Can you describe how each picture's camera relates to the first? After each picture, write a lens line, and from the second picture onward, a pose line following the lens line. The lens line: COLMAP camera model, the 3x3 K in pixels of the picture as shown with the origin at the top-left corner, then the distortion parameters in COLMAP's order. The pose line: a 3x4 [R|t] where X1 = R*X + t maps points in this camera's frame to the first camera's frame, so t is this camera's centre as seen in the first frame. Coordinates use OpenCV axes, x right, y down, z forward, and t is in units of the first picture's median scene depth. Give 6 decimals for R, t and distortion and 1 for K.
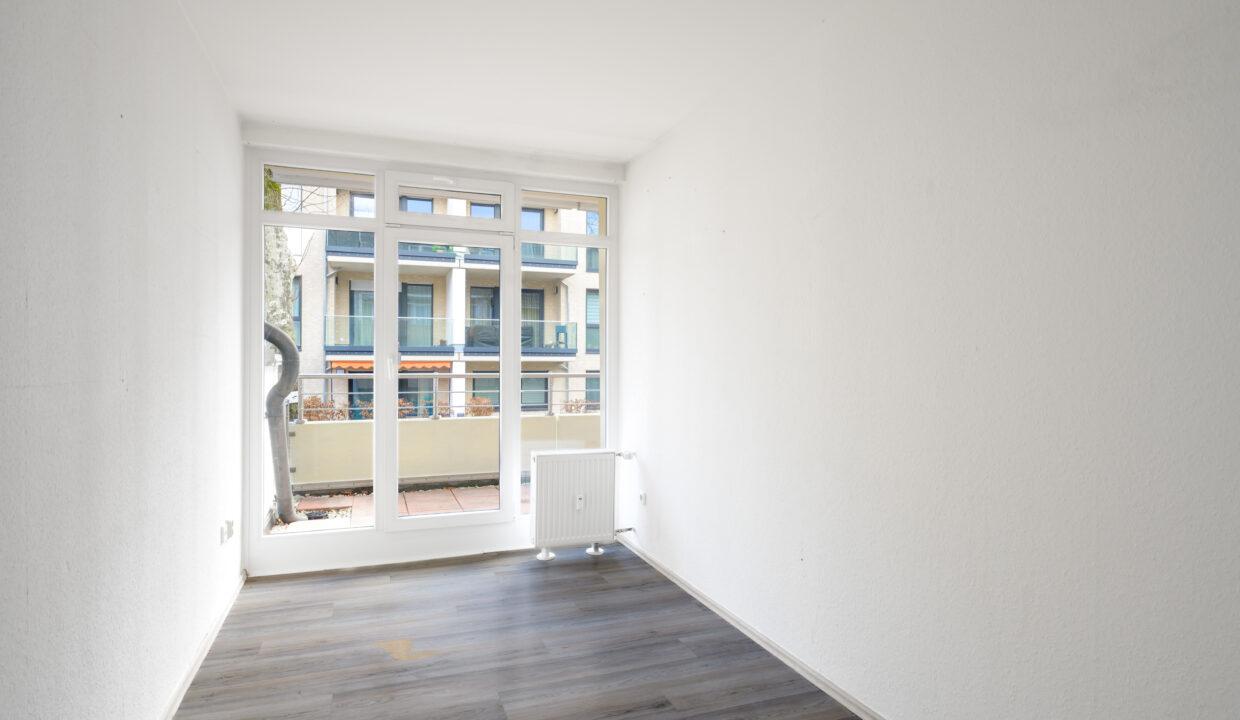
lens RADIAL K [[668.2, 0, 614.9], [0, 668.2, 359.8], [0, 0, 1]] dist [-0.003189, -0.002725]
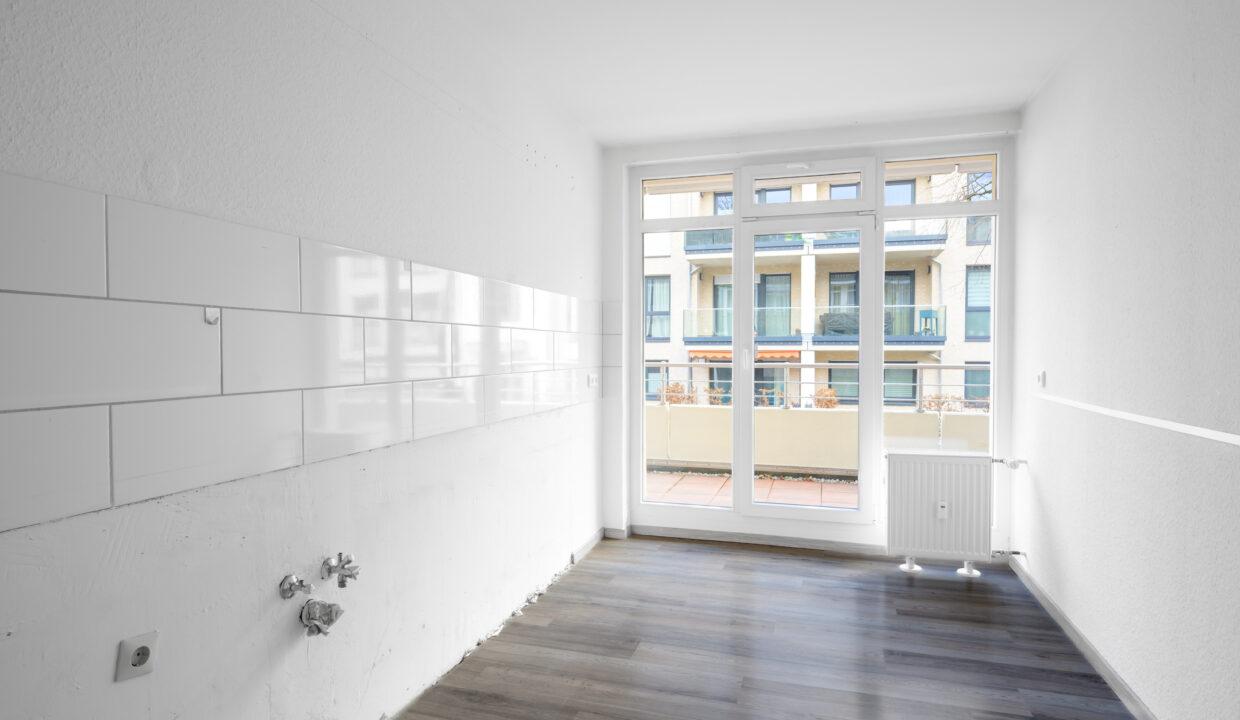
lens RADIAL K [[668.2, 0, 614.9], [0, 668.2, 362.7], [0, 0, 1]] dist [-0.003189, -0.002725]
pose [[0.788148, 0.008227, -0.615431, 0.138175], [0.003586, 0.999832, 0.017957, 0.000985], [0.615476, -0.016360, 0.787986, 0.055266]]
